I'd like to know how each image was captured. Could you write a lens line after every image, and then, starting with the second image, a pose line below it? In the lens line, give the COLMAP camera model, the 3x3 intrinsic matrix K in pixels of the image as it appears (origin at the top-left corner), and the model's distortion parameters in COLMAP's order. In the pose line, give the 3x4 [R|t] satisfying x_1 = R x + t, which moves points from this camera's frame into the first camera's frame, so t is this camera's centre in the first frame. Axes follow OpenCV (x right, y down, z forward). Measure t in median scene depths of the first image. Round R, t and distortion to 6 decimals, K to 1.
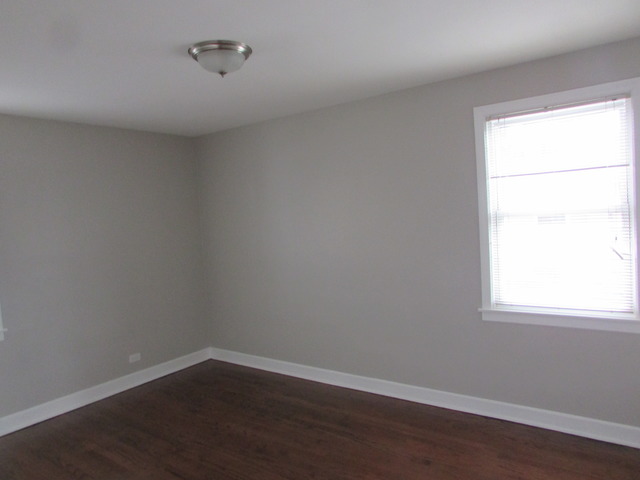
lens RADIAL K [[455.9, 0, 318.2], [0, 455.9, 244.7], [0, 0, 1]] dist [-0.032601, 0.009274]
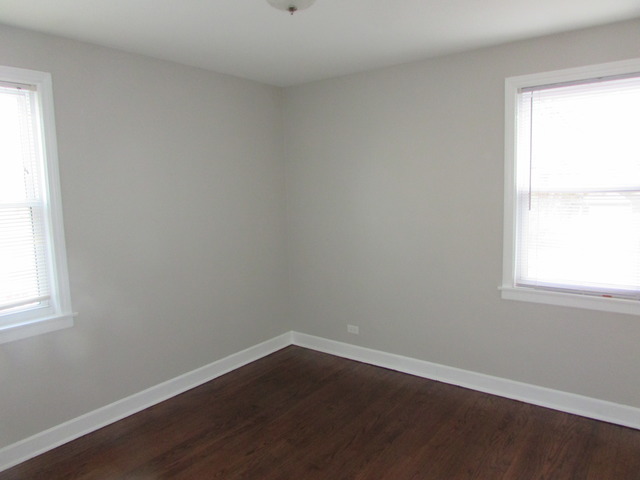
lens RADIAL K [[455.9, 0, 322.9], [0, 455.9, 238.4], [0, 0, 1]] dist [-0.032601, 0.009274]
pose [[0.999272, 0.038161, 0.000112, -0.106294], [-0.038117, 0.997971, 0.051003, 0.005322], [0.001834, -0.050970, 0.998699, 0.096355]]
